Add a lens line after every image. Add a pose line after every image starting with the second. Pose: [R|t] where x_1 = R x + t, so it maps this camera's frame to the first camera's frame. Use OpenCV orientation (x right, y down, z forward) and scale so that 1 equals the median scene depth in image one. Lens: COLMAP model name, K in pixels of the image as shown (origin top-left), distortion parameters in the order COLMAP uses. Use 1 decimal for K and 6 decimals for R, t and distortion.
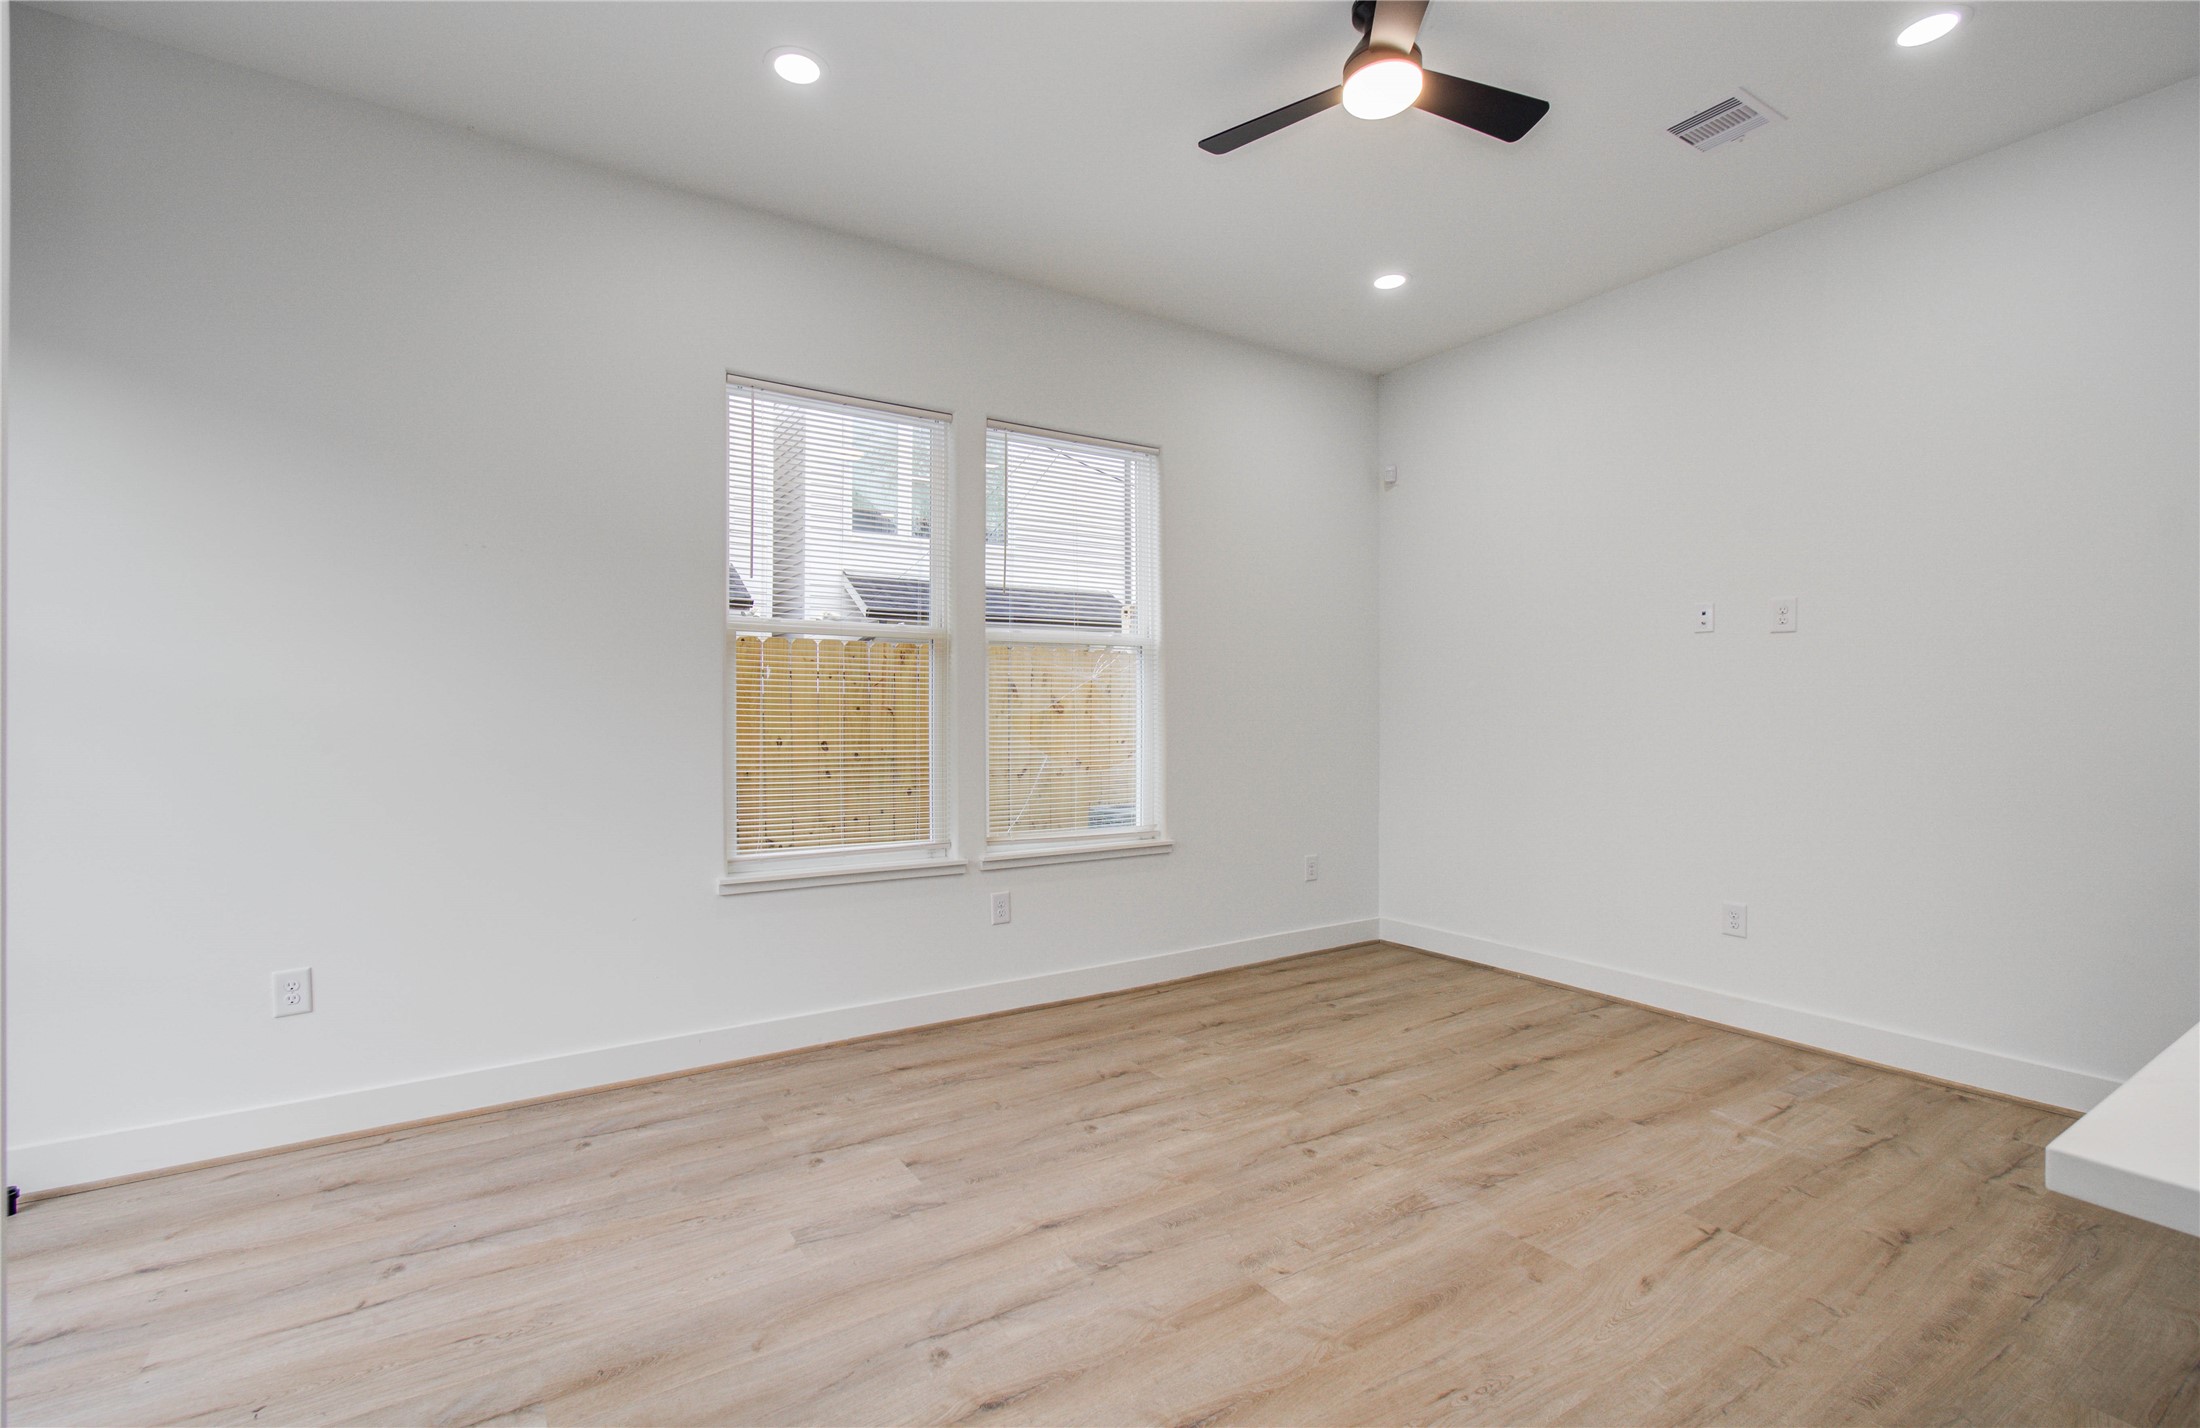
lens RADIAL K [[961.0, 0, 1052.8], [0, 961.0, 723.9], [0, 0, 1]] dist [-0.002834, 0.003585]
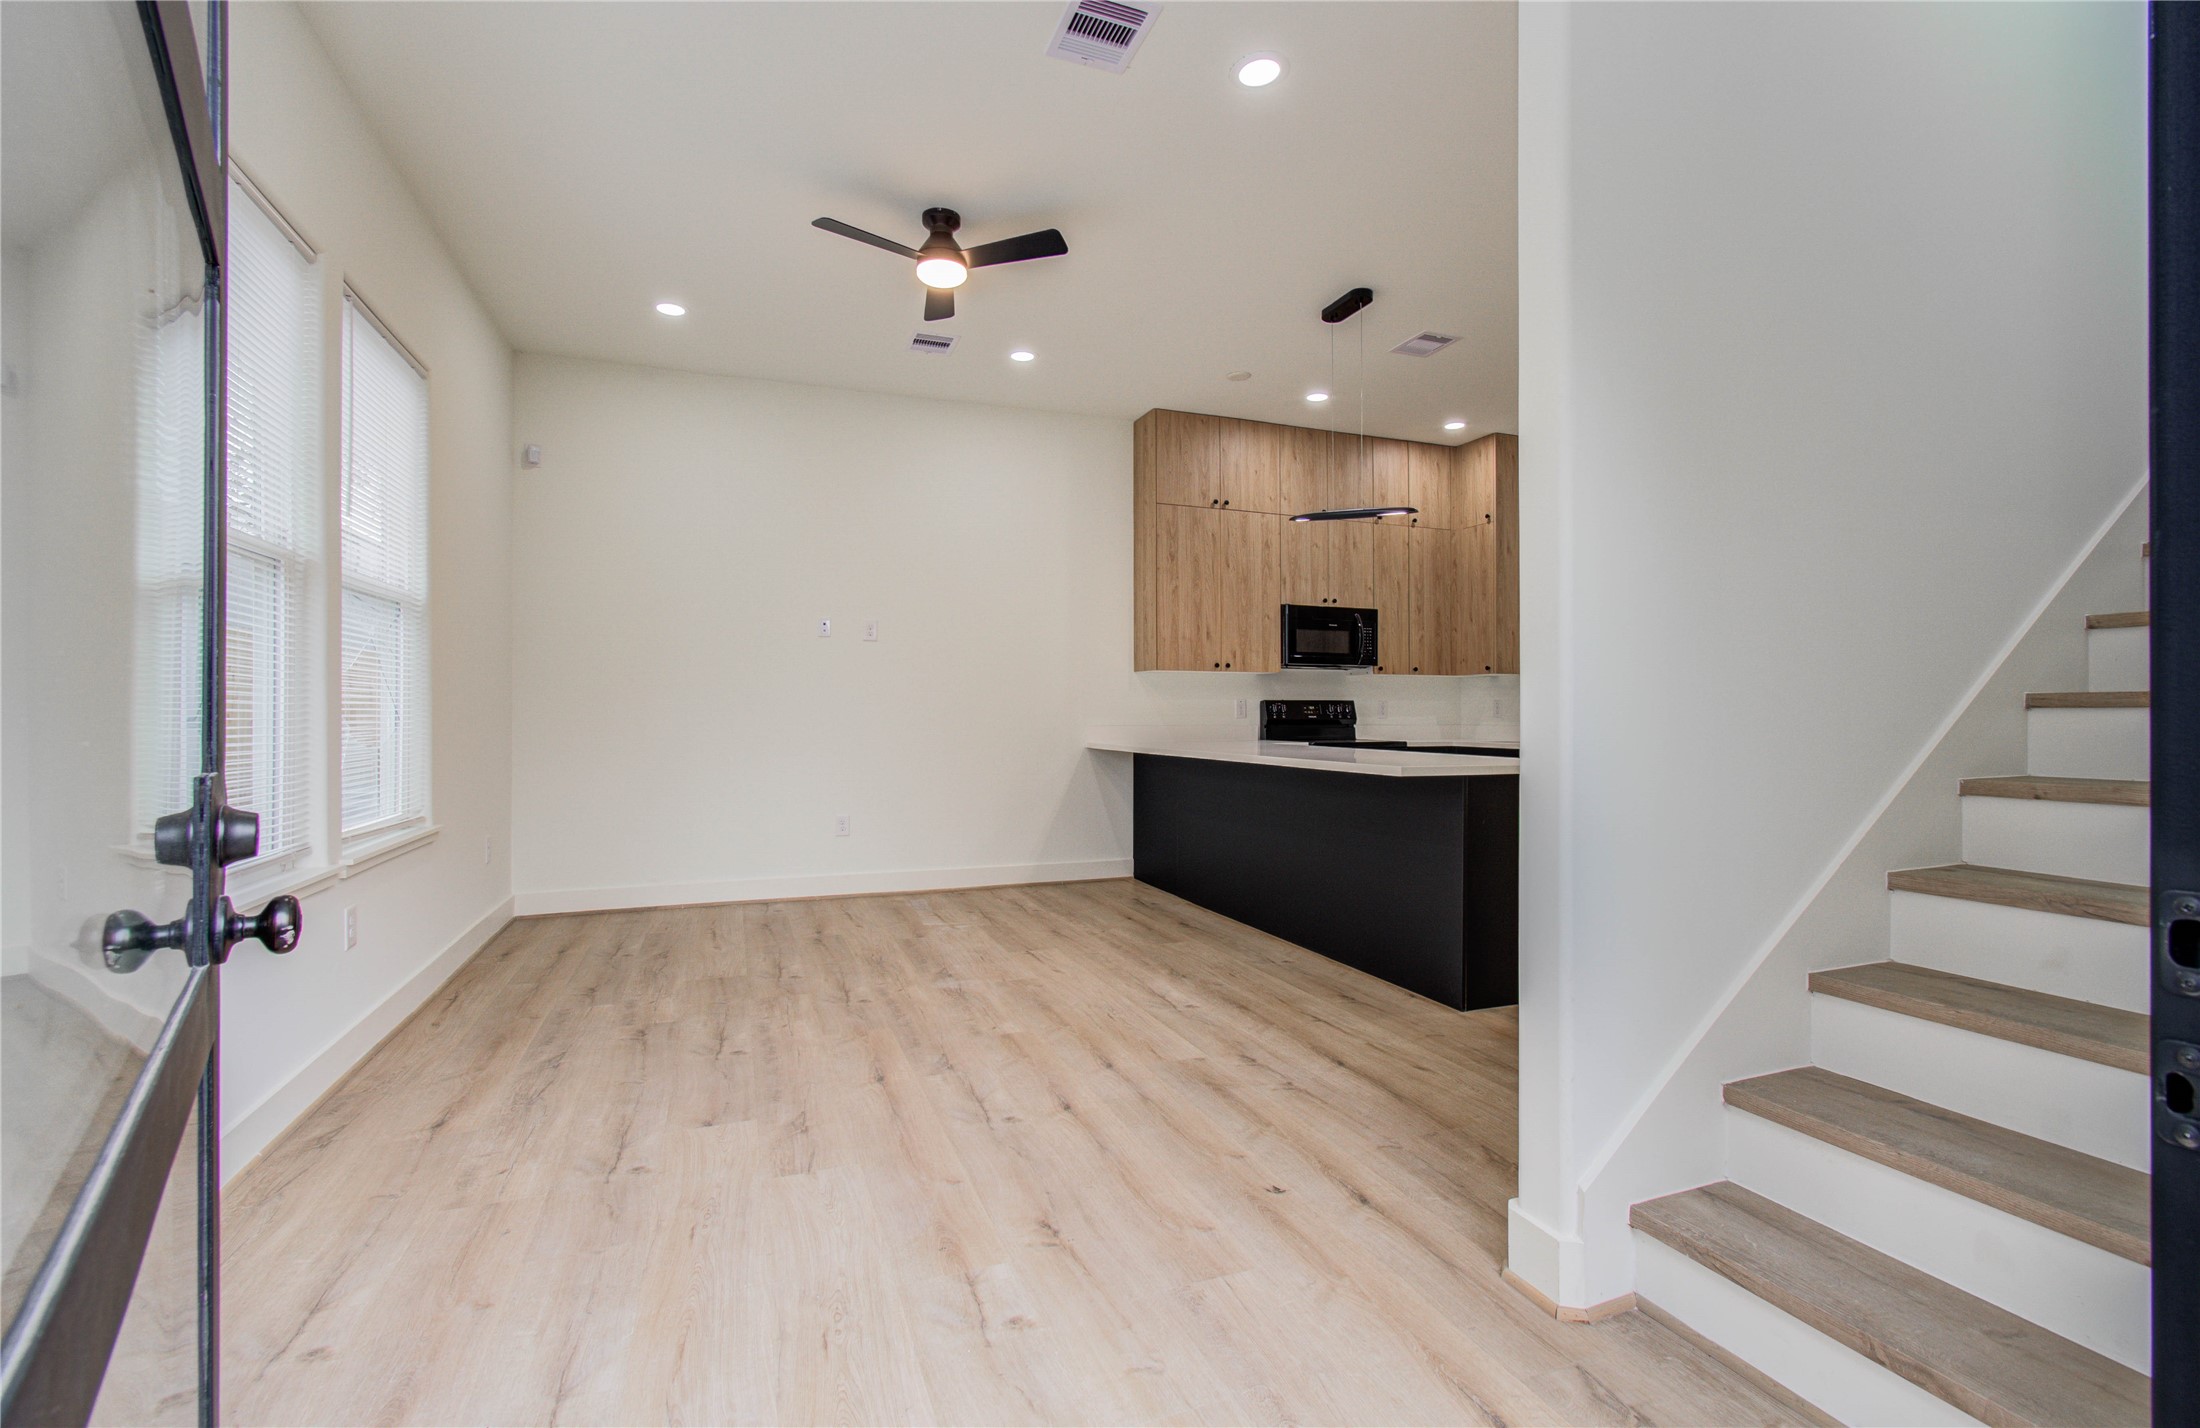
lens RADIAL K [[961.0, 0, 1107.3], [0, 961.0, 707.4], [0, 0, 1]] dist [-0.002834, 0.003585]
pose [[0.184539, 0.008595, 0.982788, -0.965025], [0.015035, 0.999820, -0.011567, 0.053617], [-0.982710, 0.016911, 0.184376, 0.395906]]
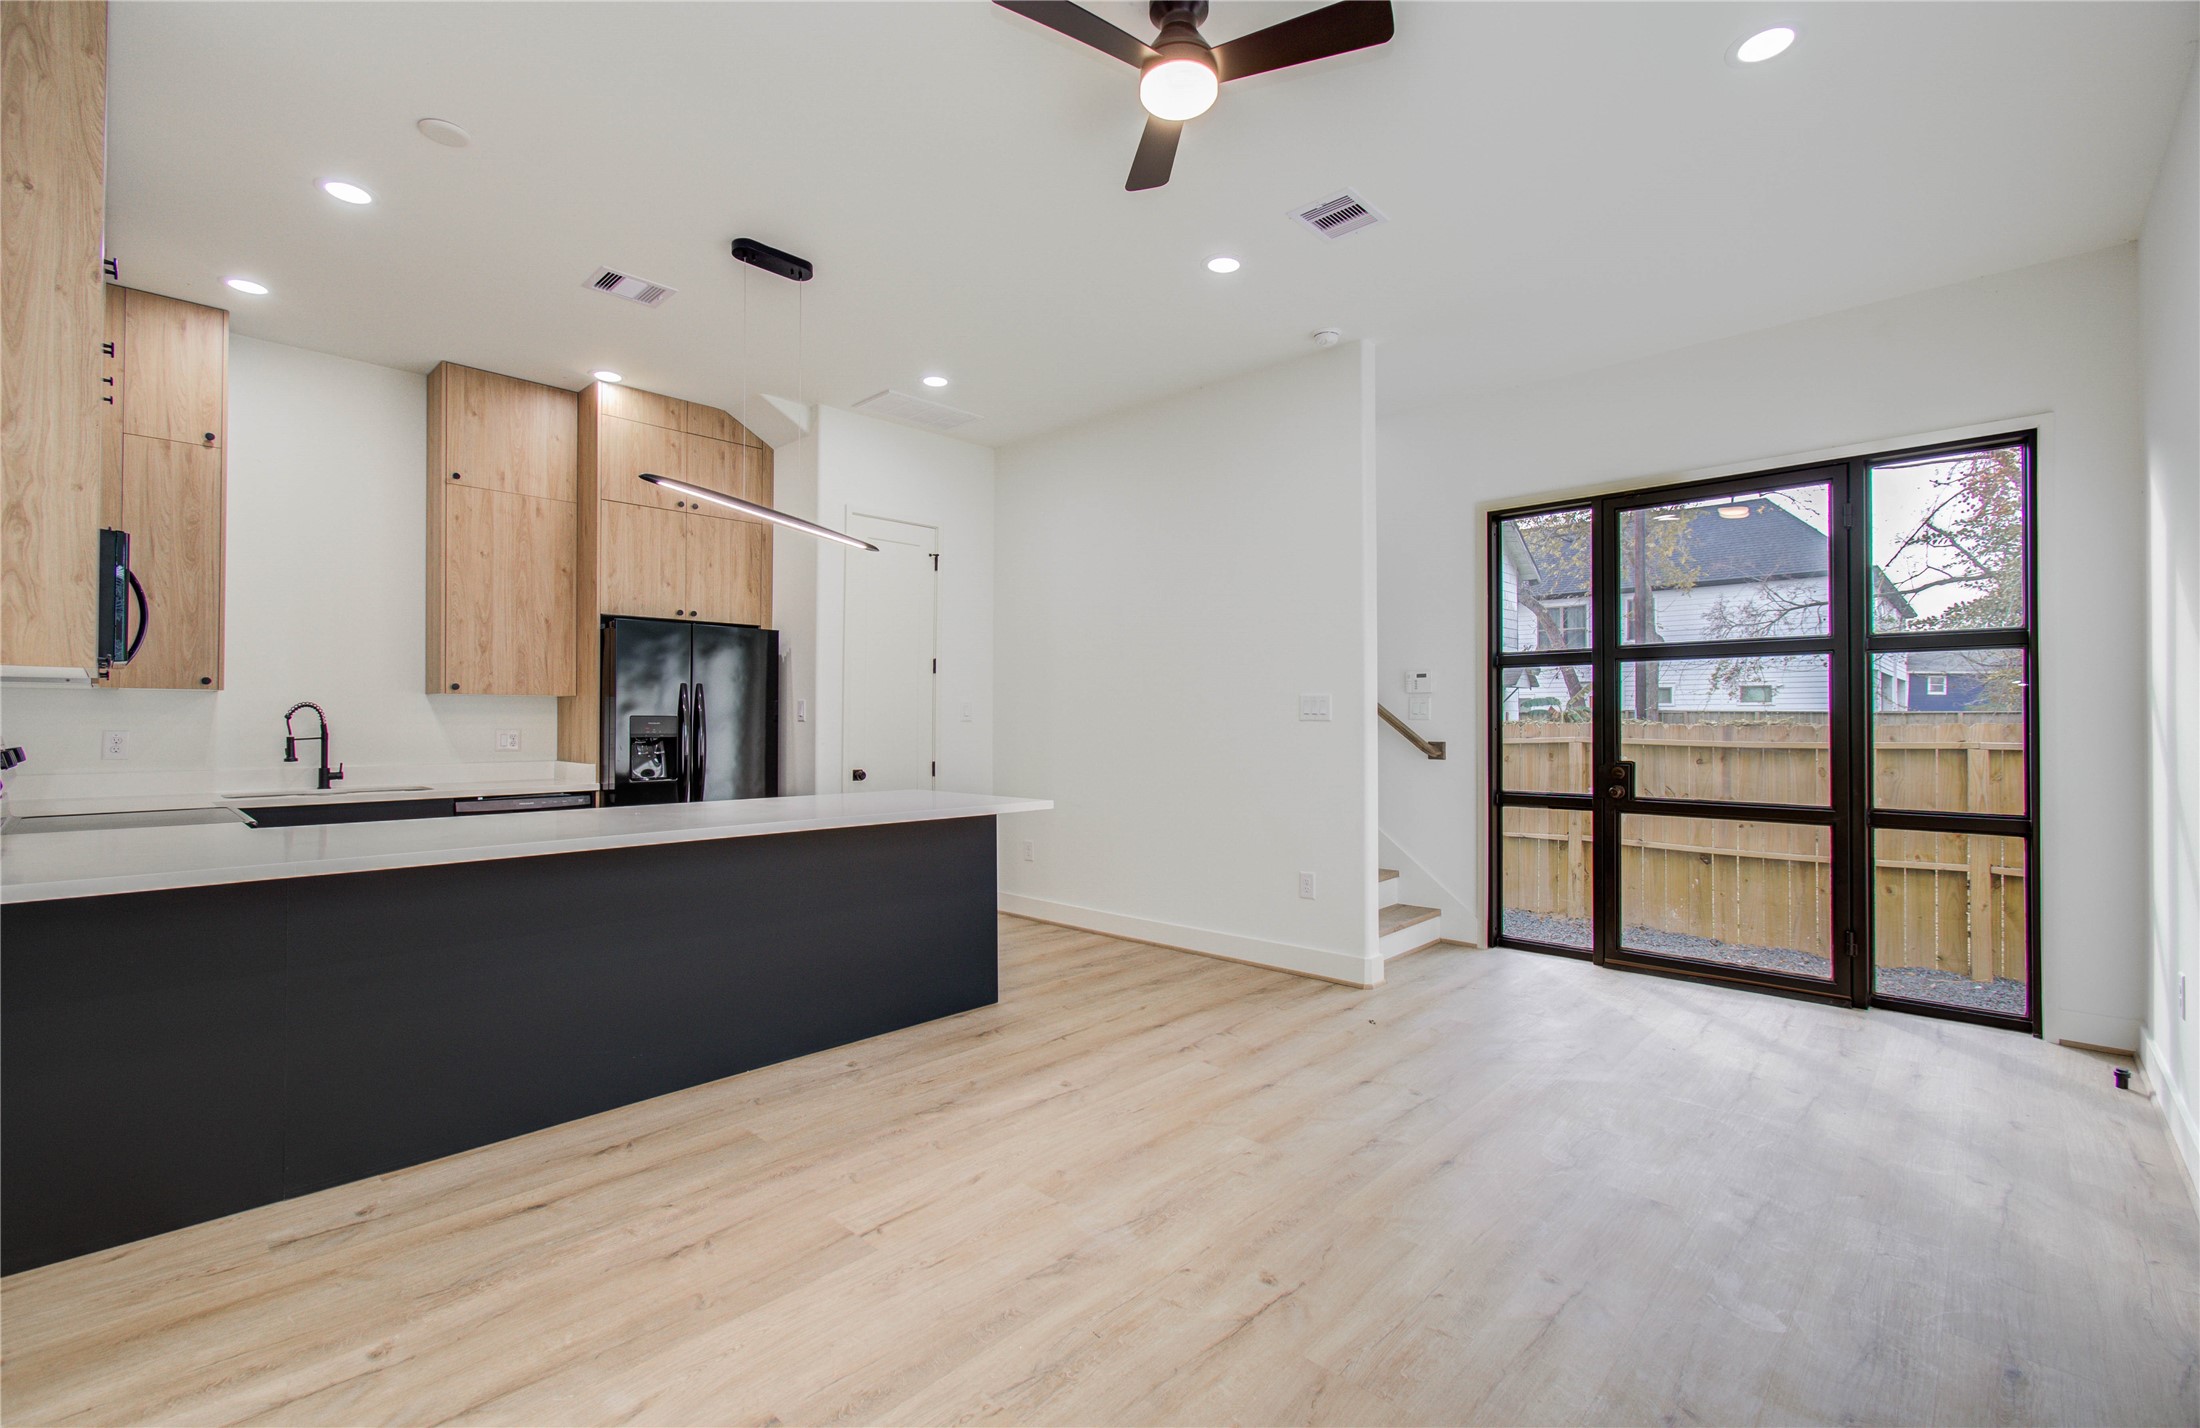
lens RADIAL K [[961.0, 0, 1072.8], [0, 961.0, 716.0], [0, 0, 1]] dist [-0.002834, 0.003585]
pose [[-0.970133, -0.002328, -0.242561, 0.596391], [-0.005335, 0.999917, 0.011740, -0.025313], [0.242514, 0.012683, -0.970065, 1.666049]]
